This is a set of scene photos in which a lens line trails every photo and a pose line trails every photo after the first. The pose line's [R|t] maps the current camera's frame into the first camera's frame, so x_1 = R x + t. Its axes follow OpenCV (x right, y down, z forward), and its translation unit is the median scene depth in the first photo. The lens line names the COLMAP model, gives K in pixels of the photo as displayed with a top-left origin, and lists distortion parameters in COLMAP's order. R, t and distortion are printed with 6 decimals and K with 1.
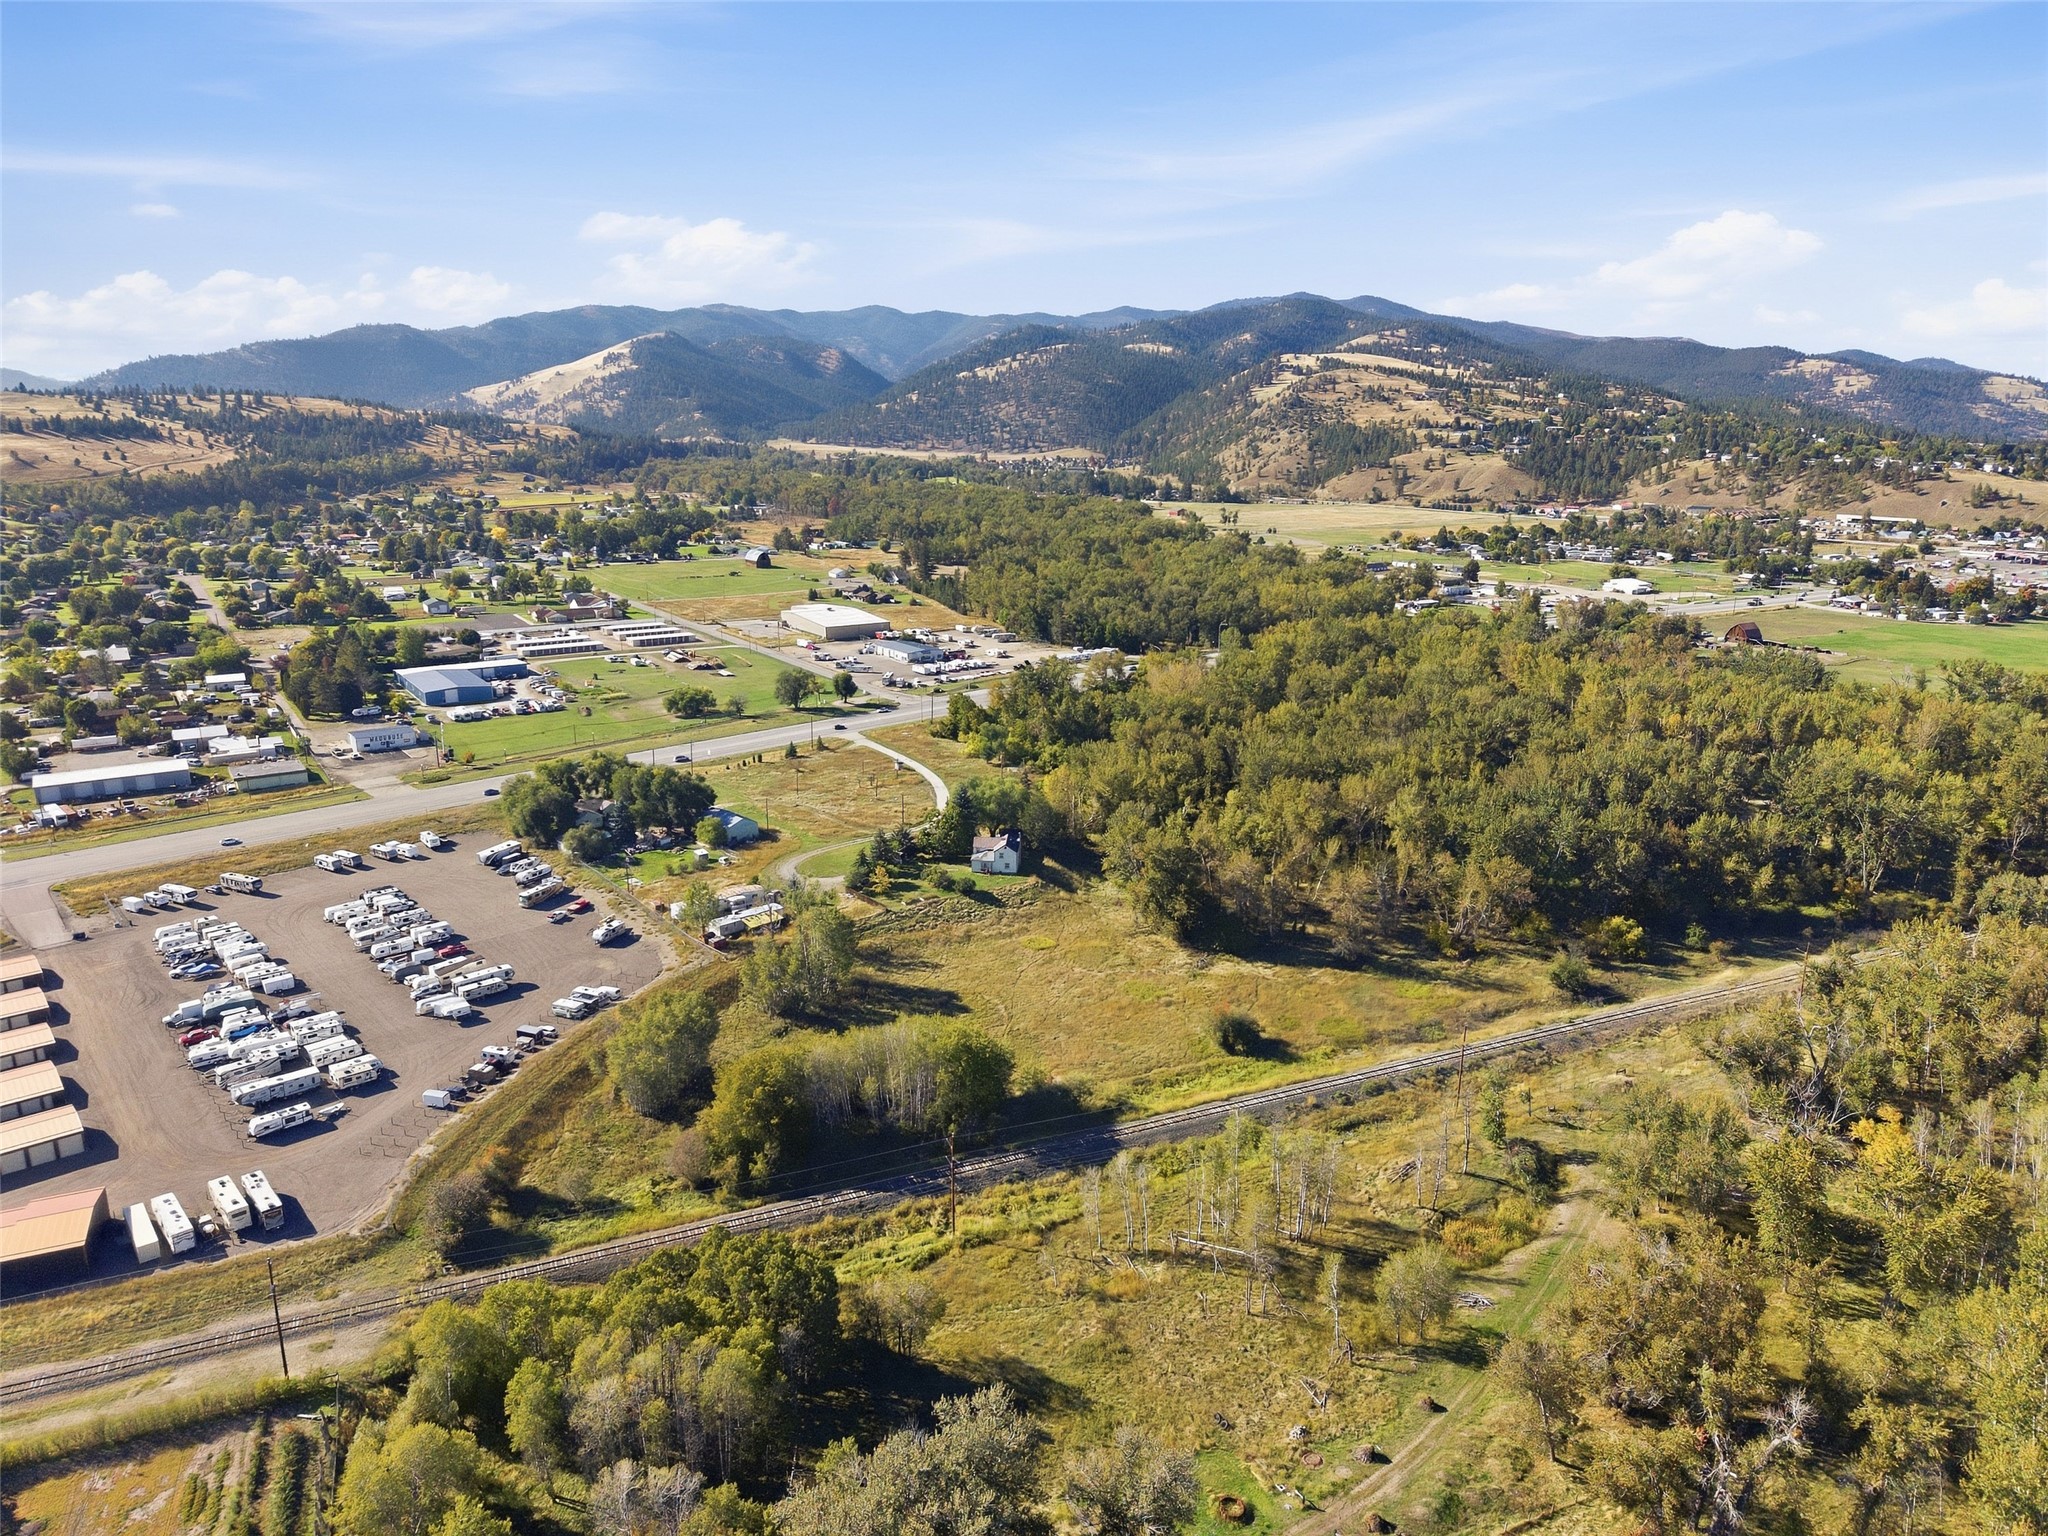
lens RADIAL K [[1368.6, 0, 1041.3], [0, 1368.6, 780.1], [0, 0, 1]] dist [0.026151, -0.021326]
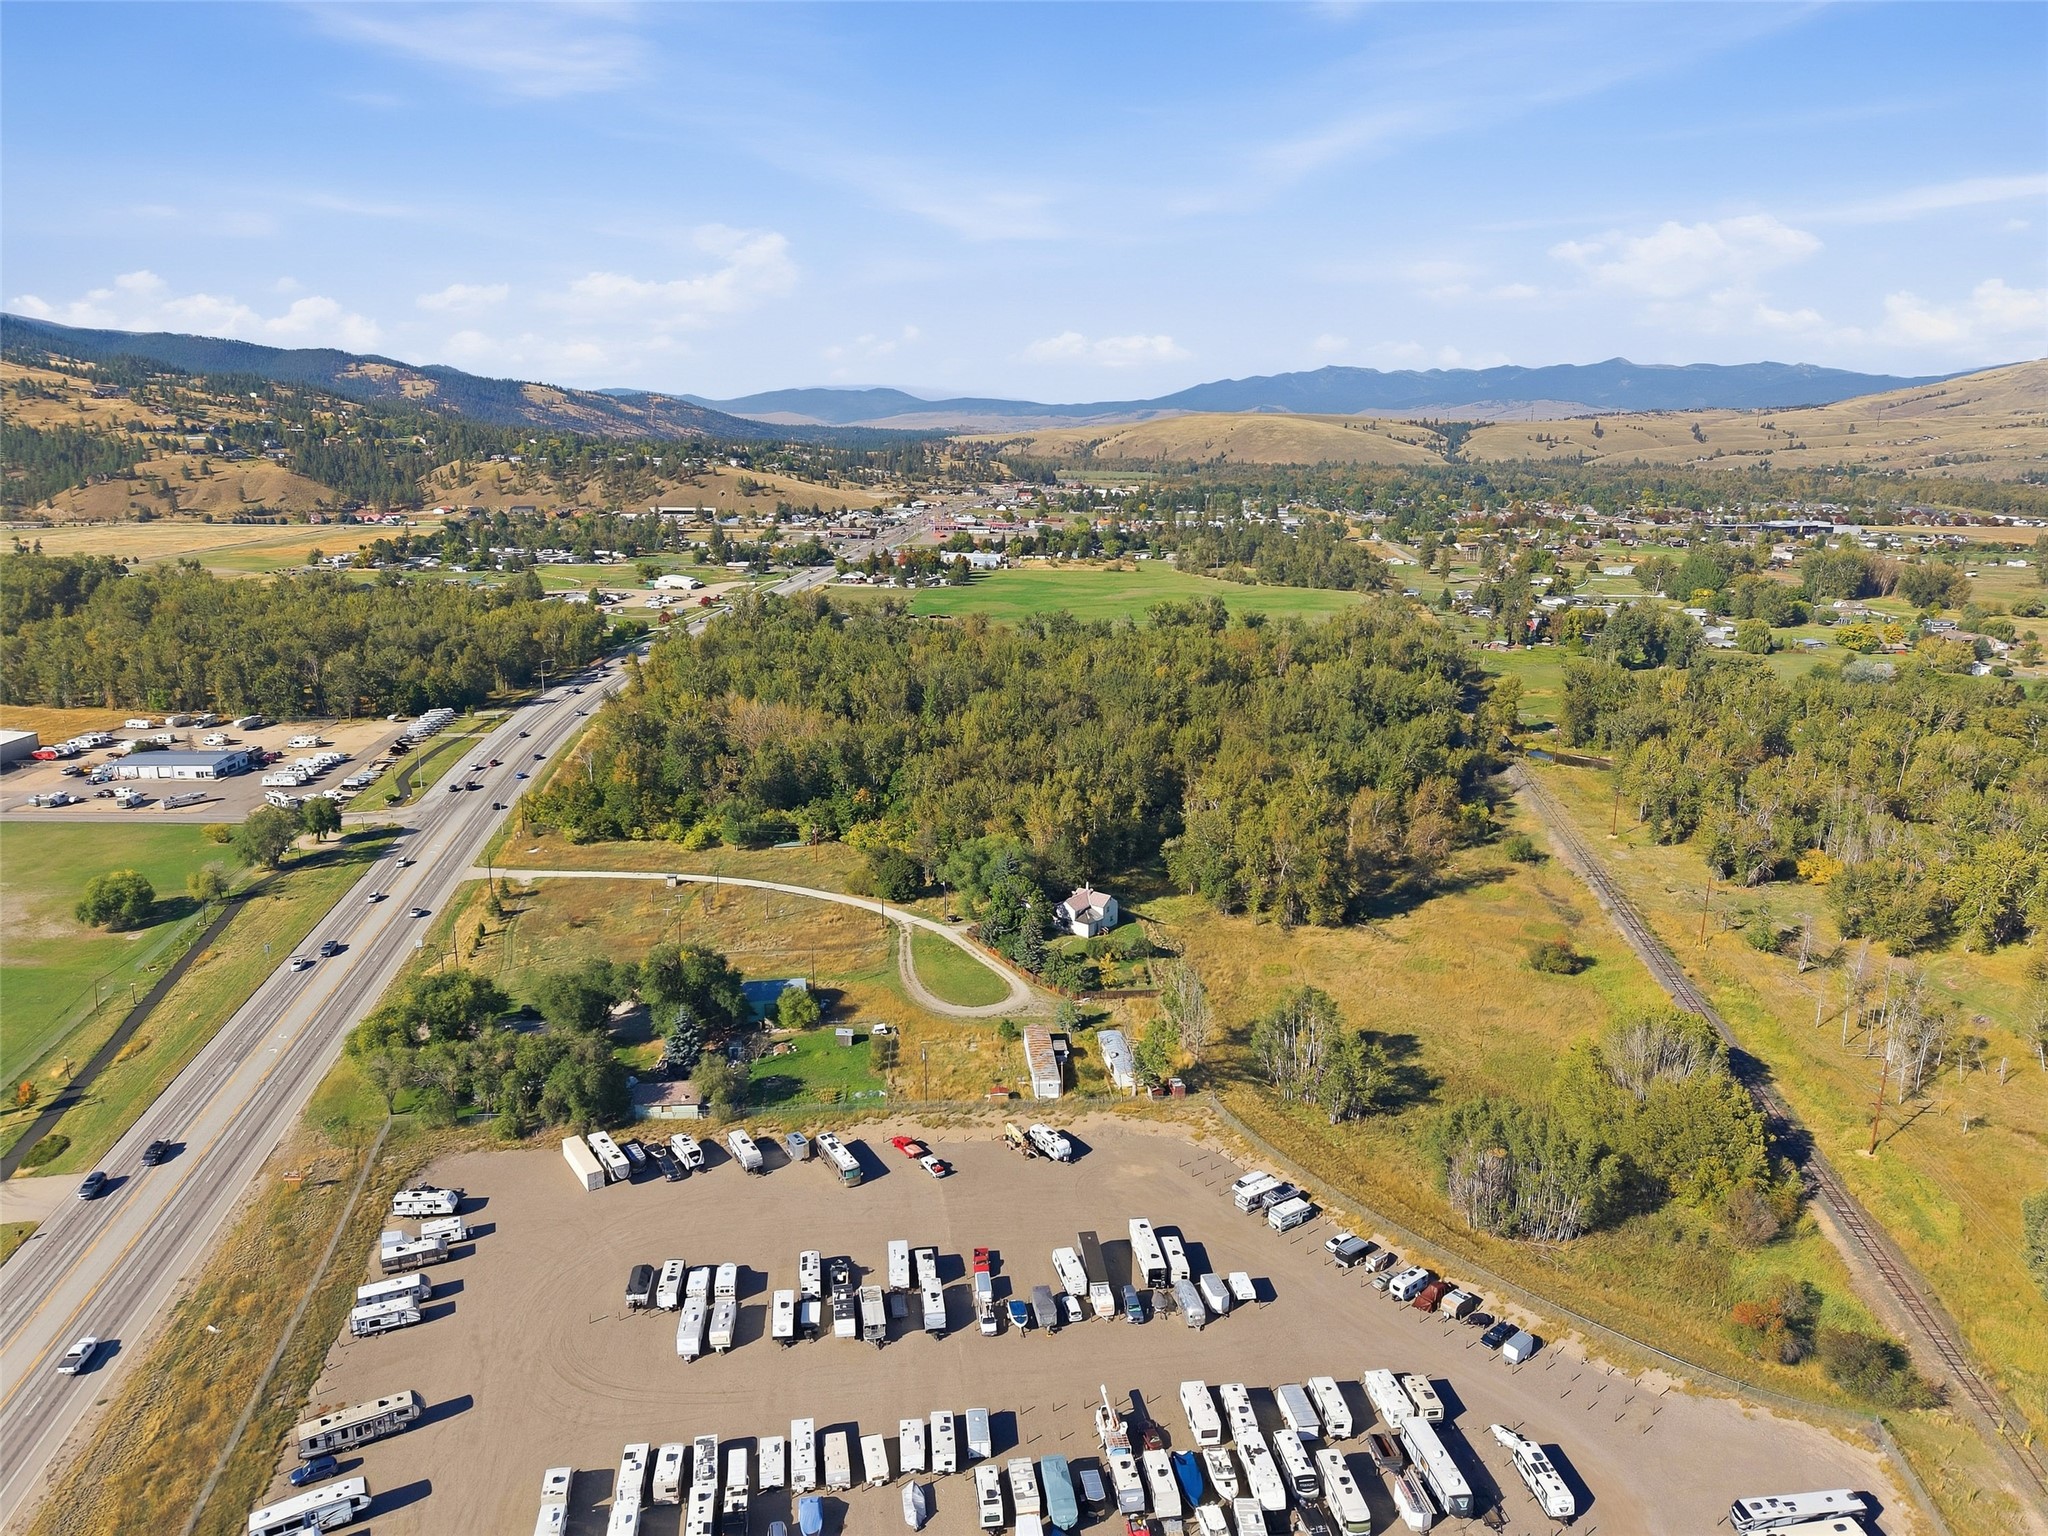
lens RADIAL K [[1368.6, 0, 1013.1], [0, 1368.6, 764.9], [0, 0, 1]] dist [0.026151, -0.021326]
pose [[0.571909, -0.201486, 0.795188, -0.124944], [0.210445, 0.972962, 0.095176, -0.022668], [-0.792864, 0.112912, 0.598847, 0.082826]]
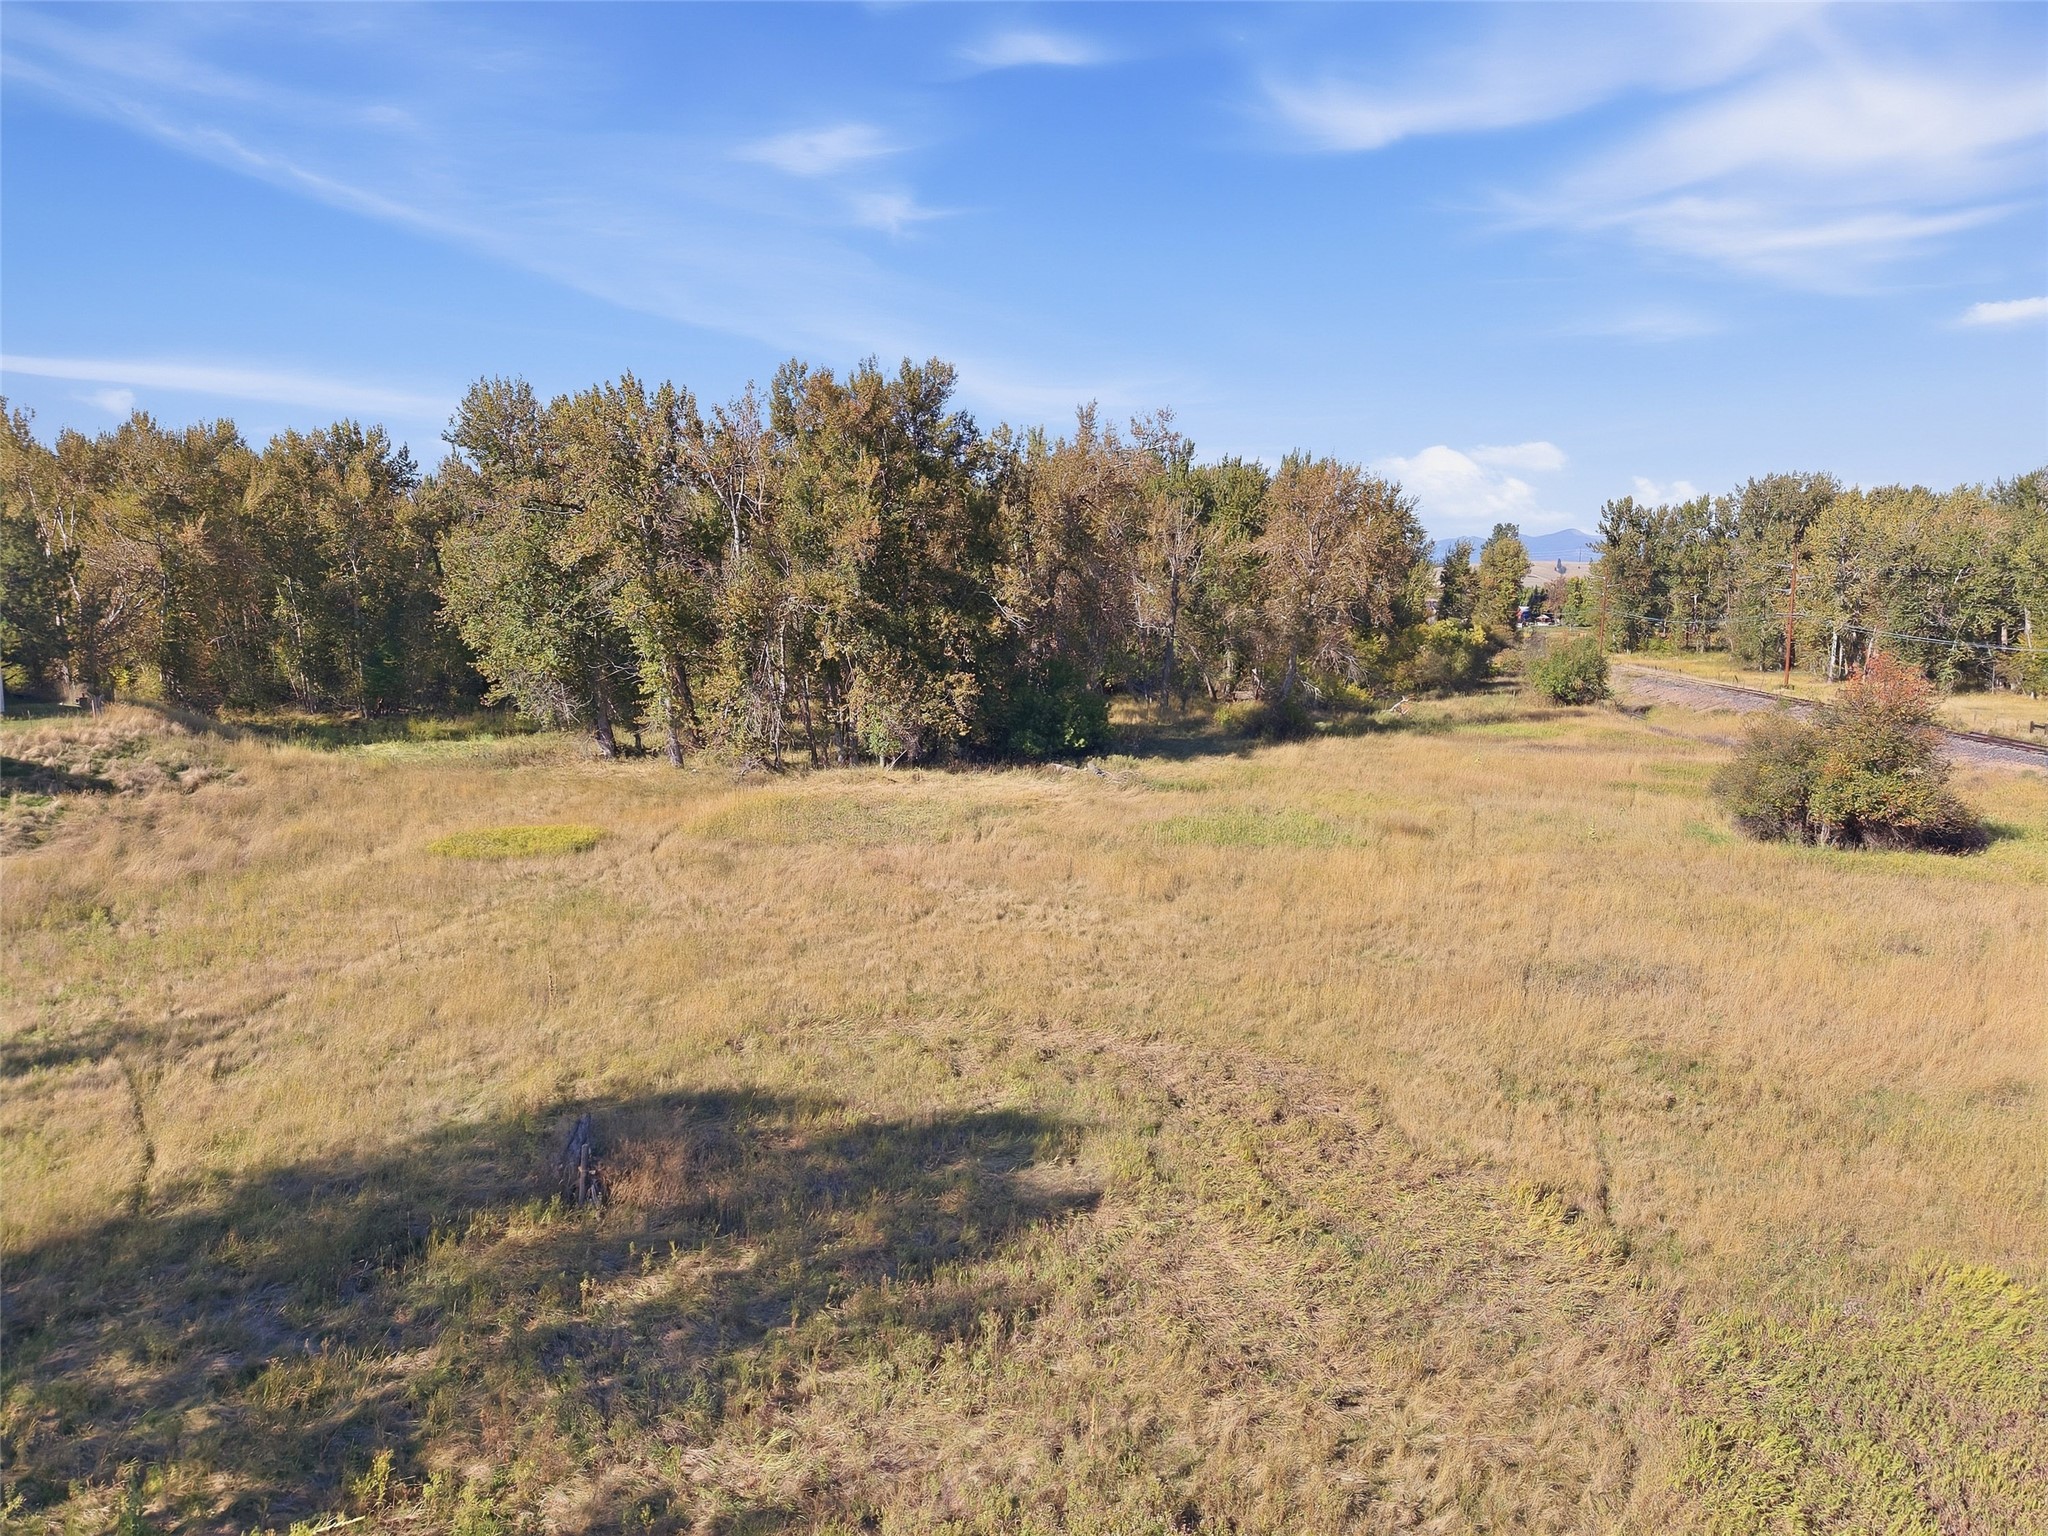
lens RADIAL K [[1368.6, 0, 1015.4], [0, 1368.6, 768.6], [0, 0, 1]] dist [0.026151, -0.021326]
pose [[0.555035, -0.106784, 0.824944, -0.017556], [0.210903, 0.977386, -0.015382, 0.018993], [-0.804646, 0.182521, 0.565005, 0.123993]]
